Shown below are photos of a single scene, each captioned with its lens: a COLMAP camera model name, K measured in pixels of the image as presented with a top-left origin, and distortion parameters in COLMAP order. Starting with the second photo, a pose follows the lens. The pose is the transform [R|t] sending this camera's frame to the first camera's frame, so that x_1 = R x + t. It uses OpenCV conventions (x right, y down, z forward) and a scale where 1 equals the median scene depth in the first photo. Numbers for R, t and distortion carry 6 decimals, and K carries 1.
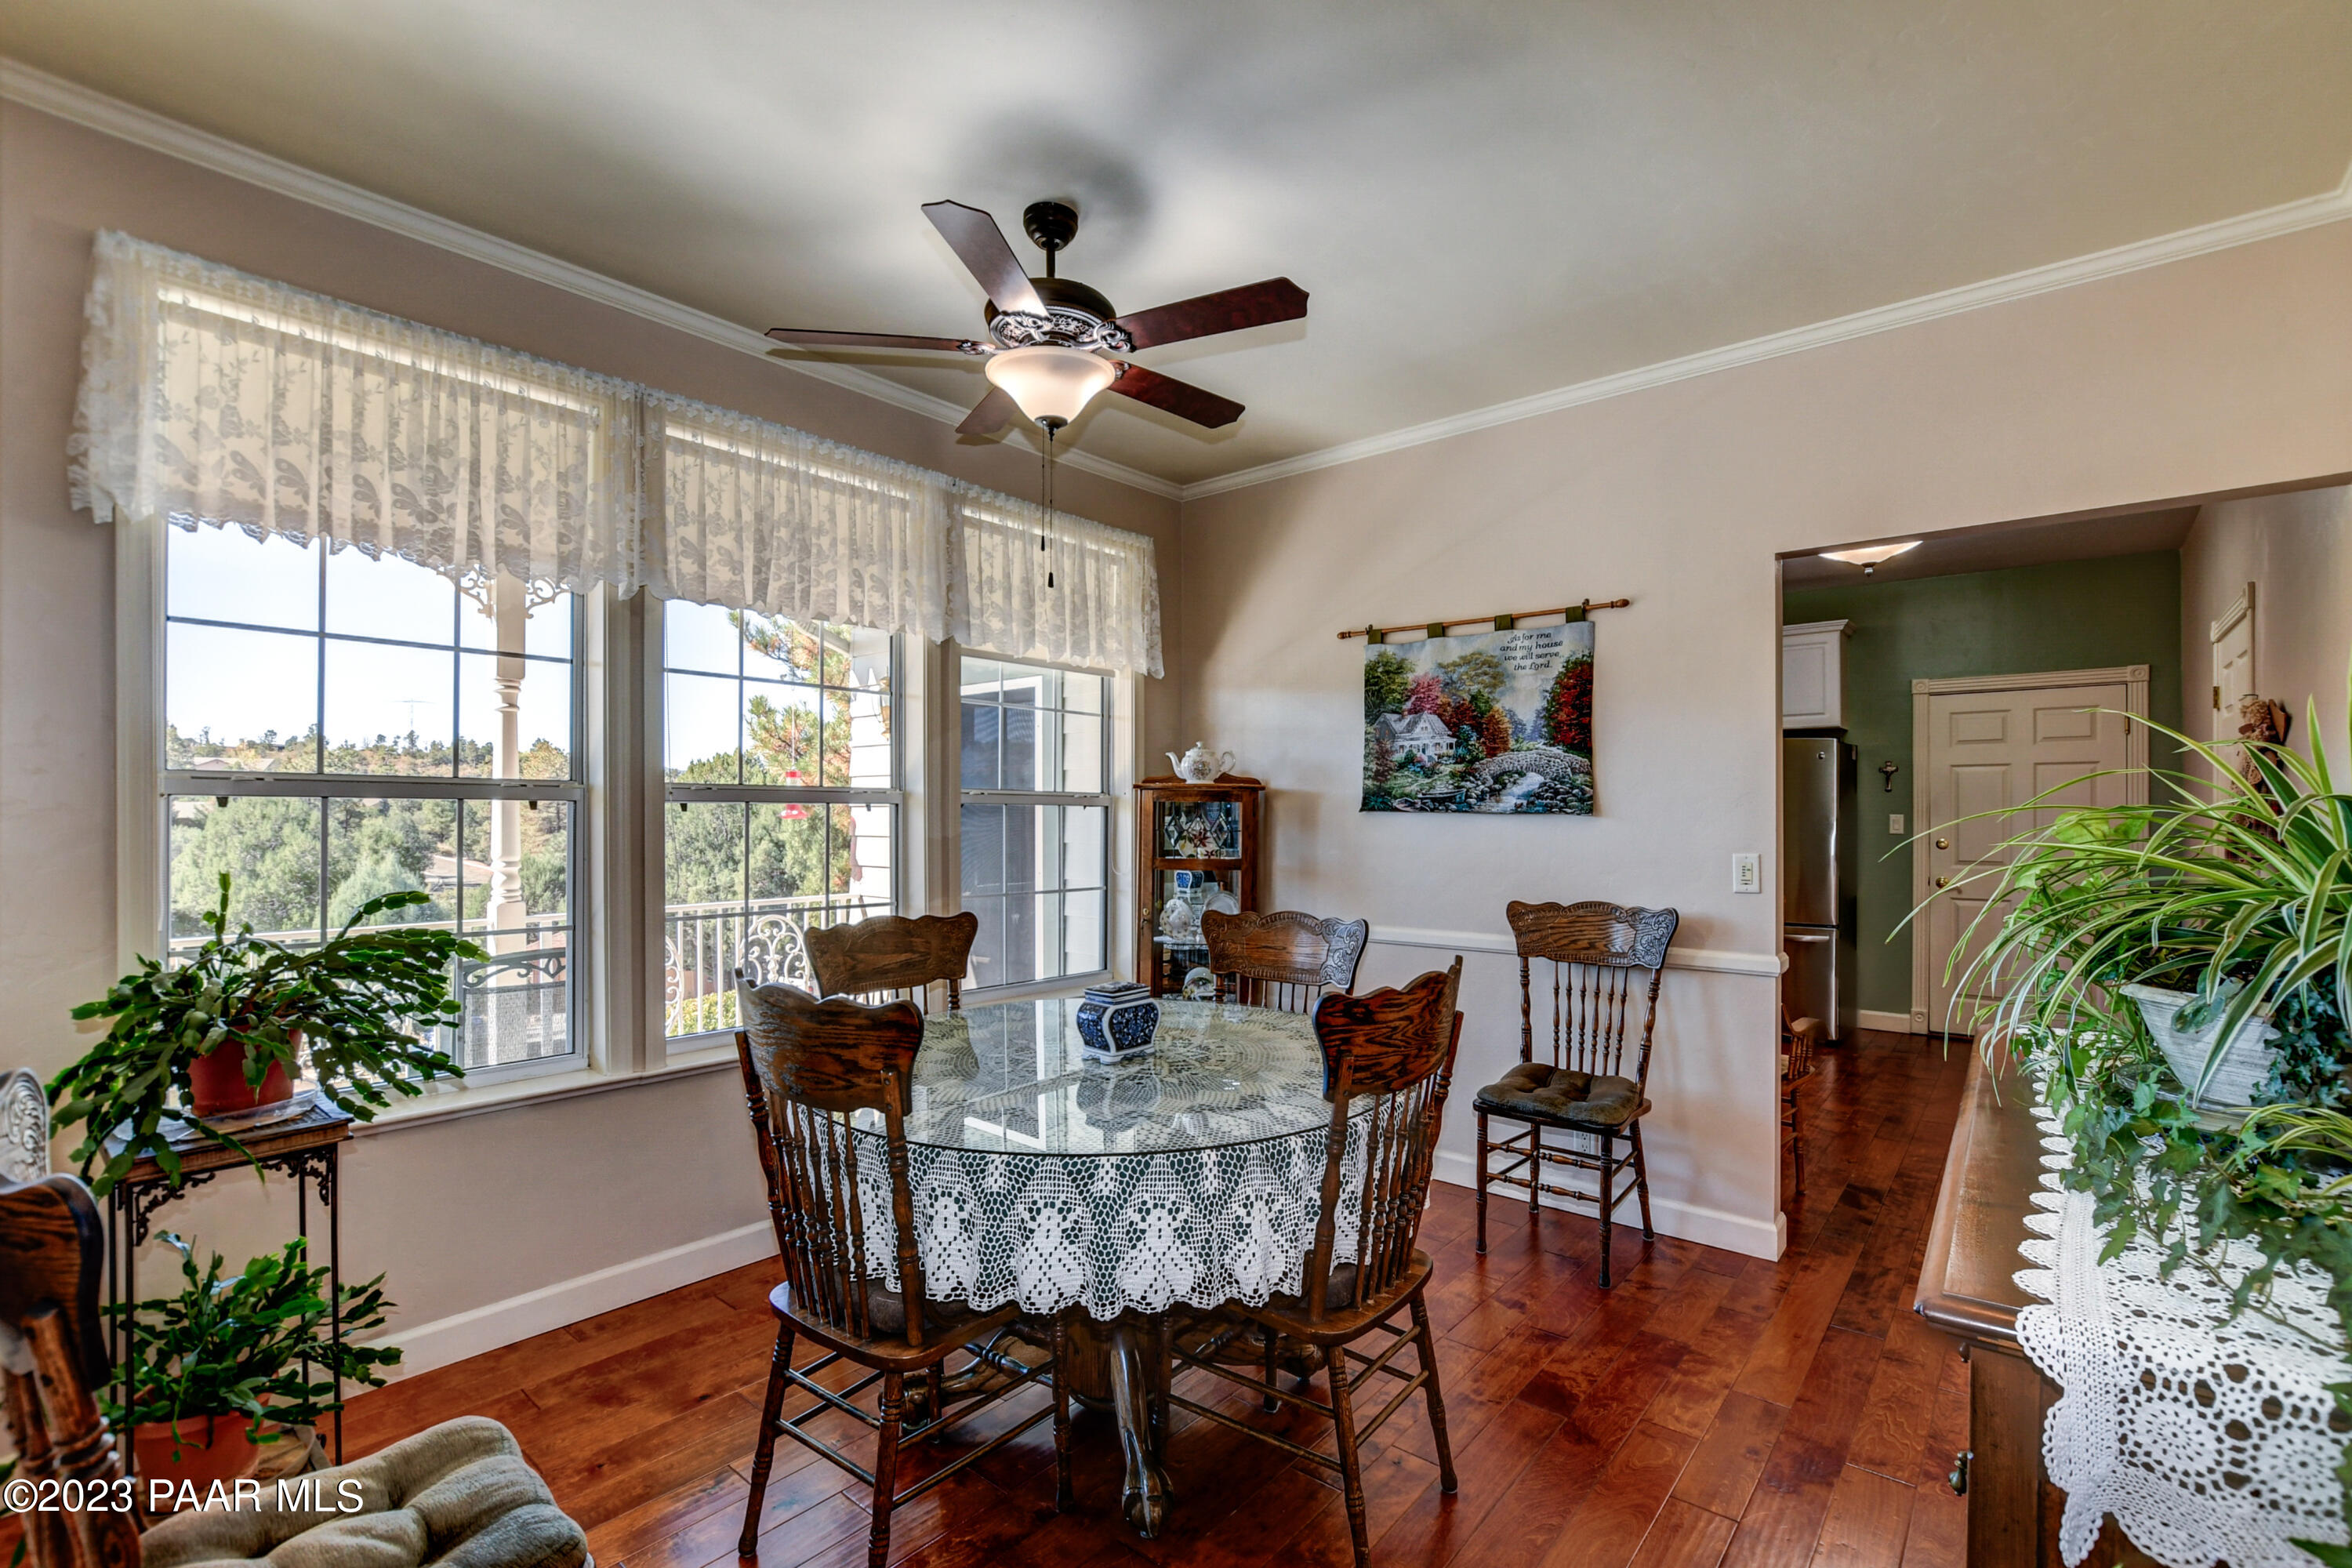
lens RADIAL K [[1091.6, 0, 1130.0], [0, 1091.6, 815.0], [0, 0, 1]] dist [-0.001187, 0.000185]
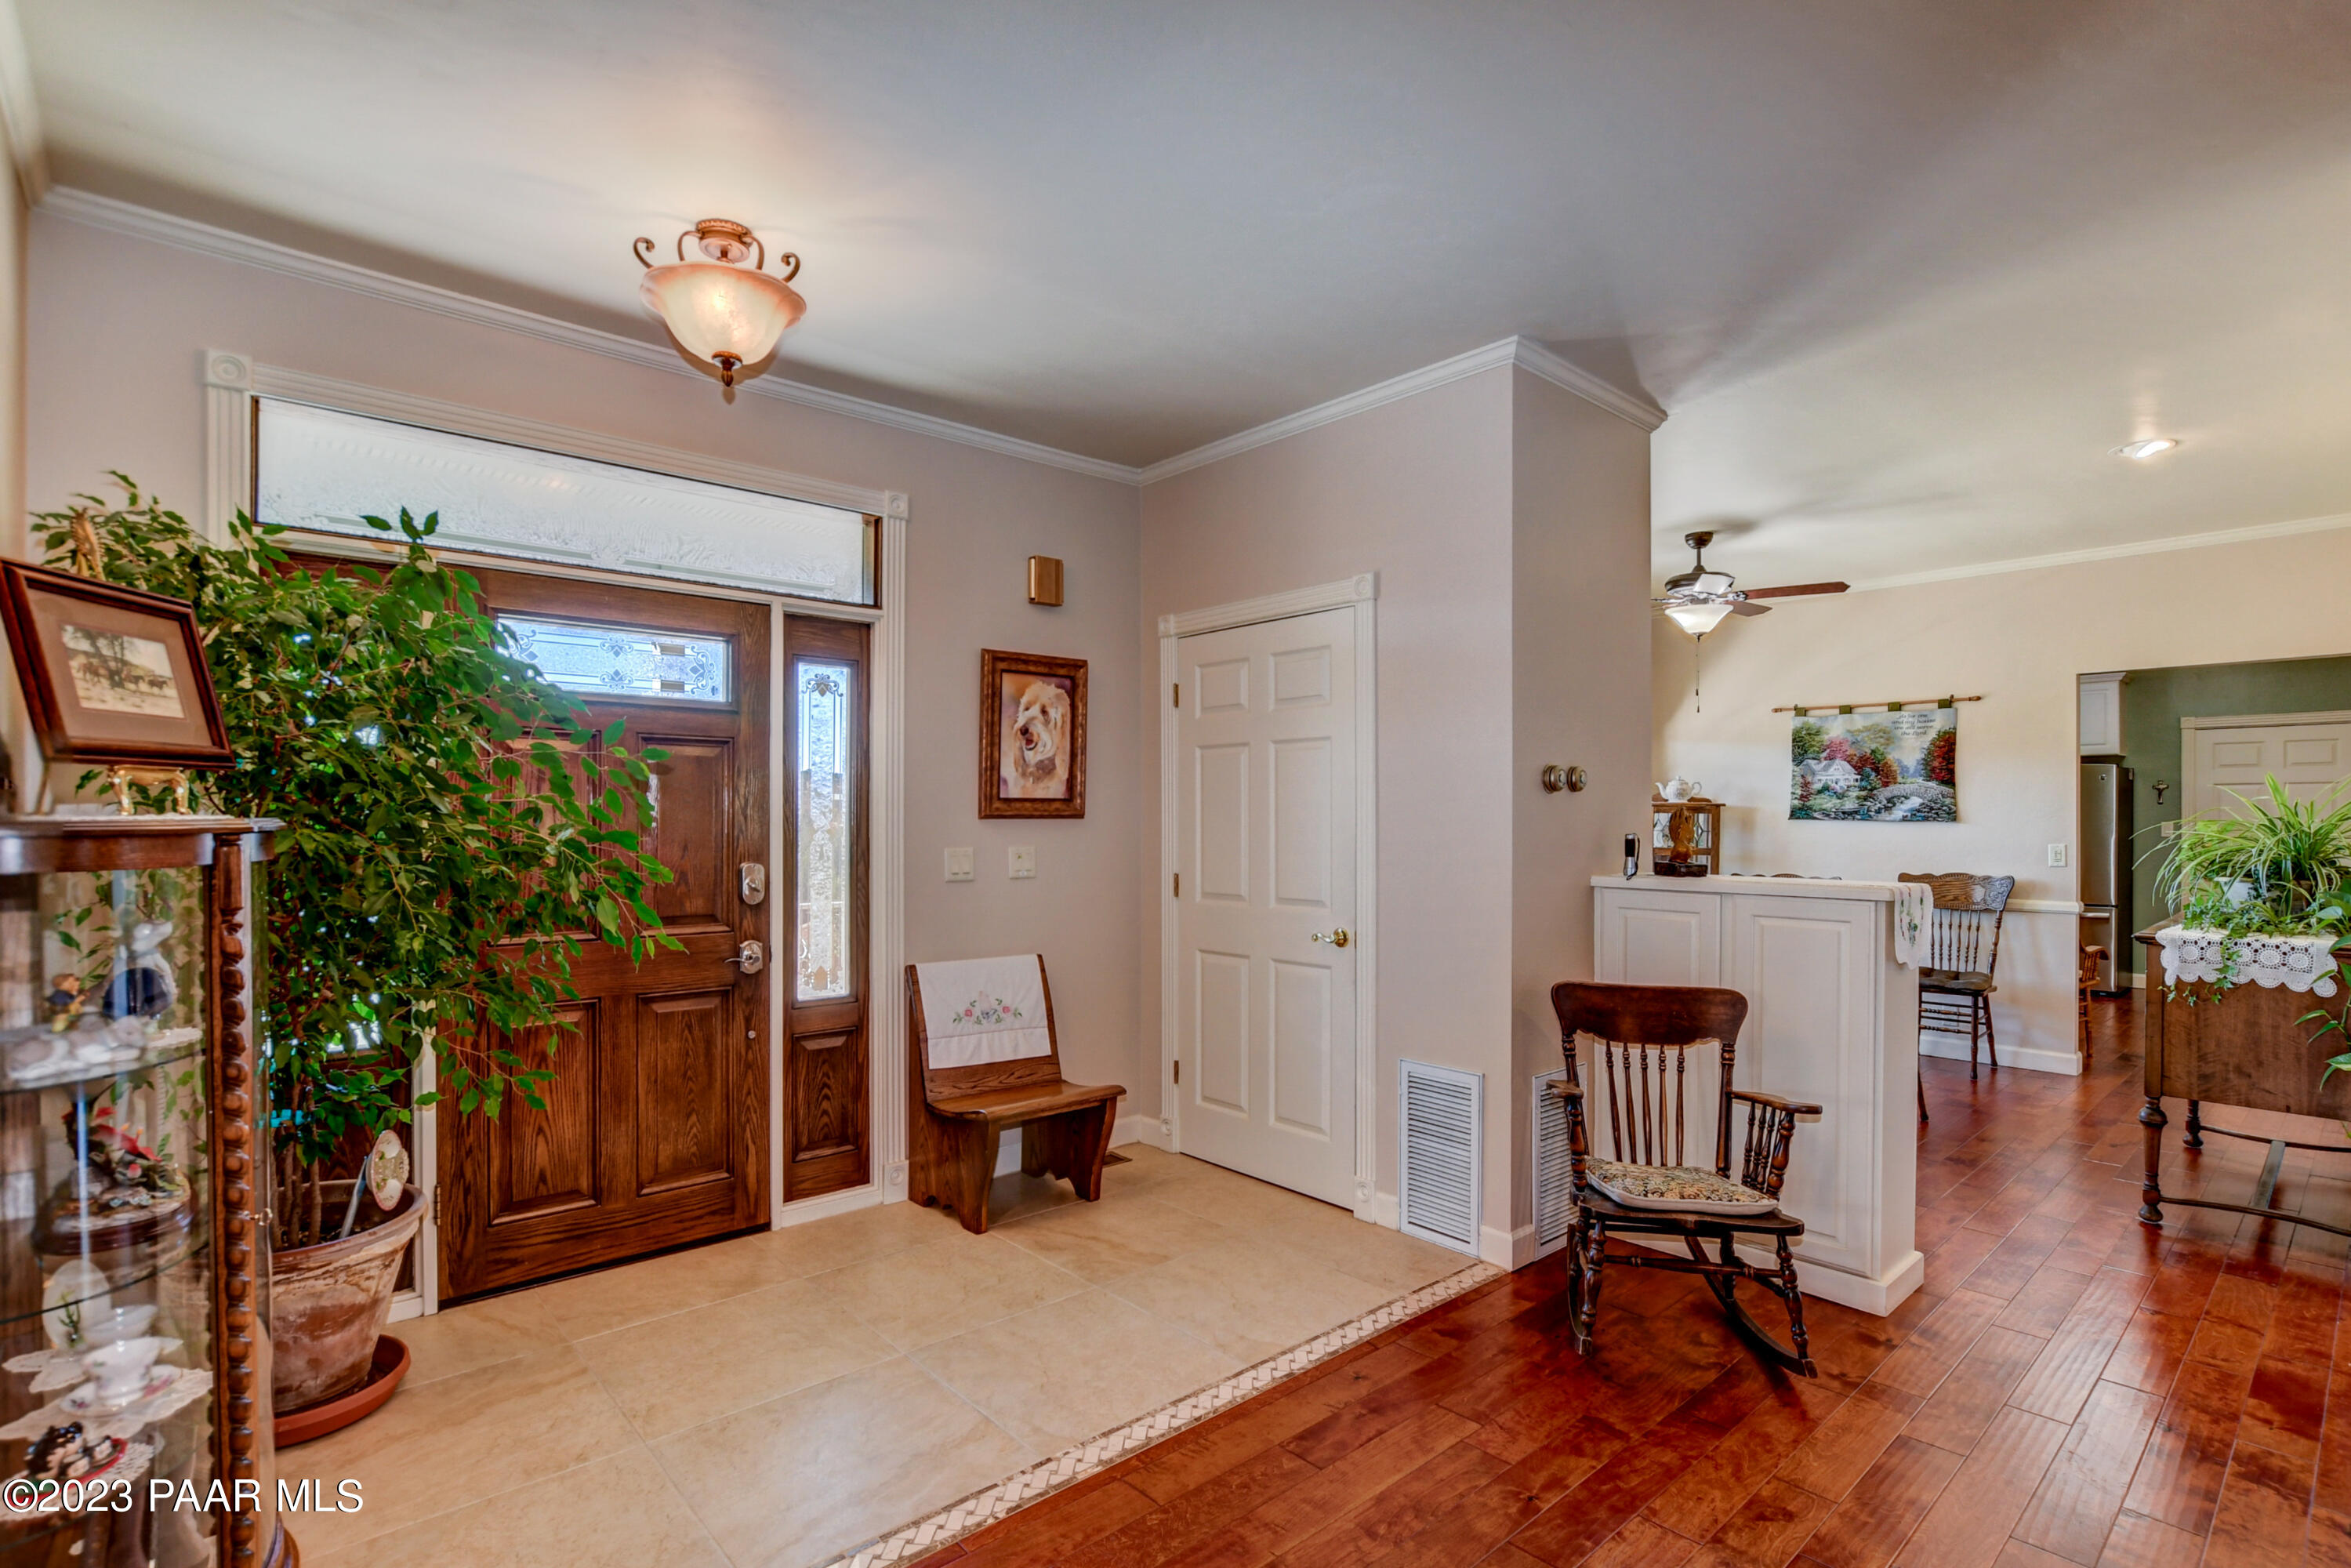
lens RADIAL K [[1094.2, 0, 1161.7], [0, 1094.2, 821.8], [0, 0, 1]] dist [-0.002695, -0.000684]
pose [[0.989564, 0.001077, -0.144091, -0.524670], [-0.000750, 0.999997, 0.002326, -0.003493], [0.144093, -0.002194, 0.989562, -0.814543]]
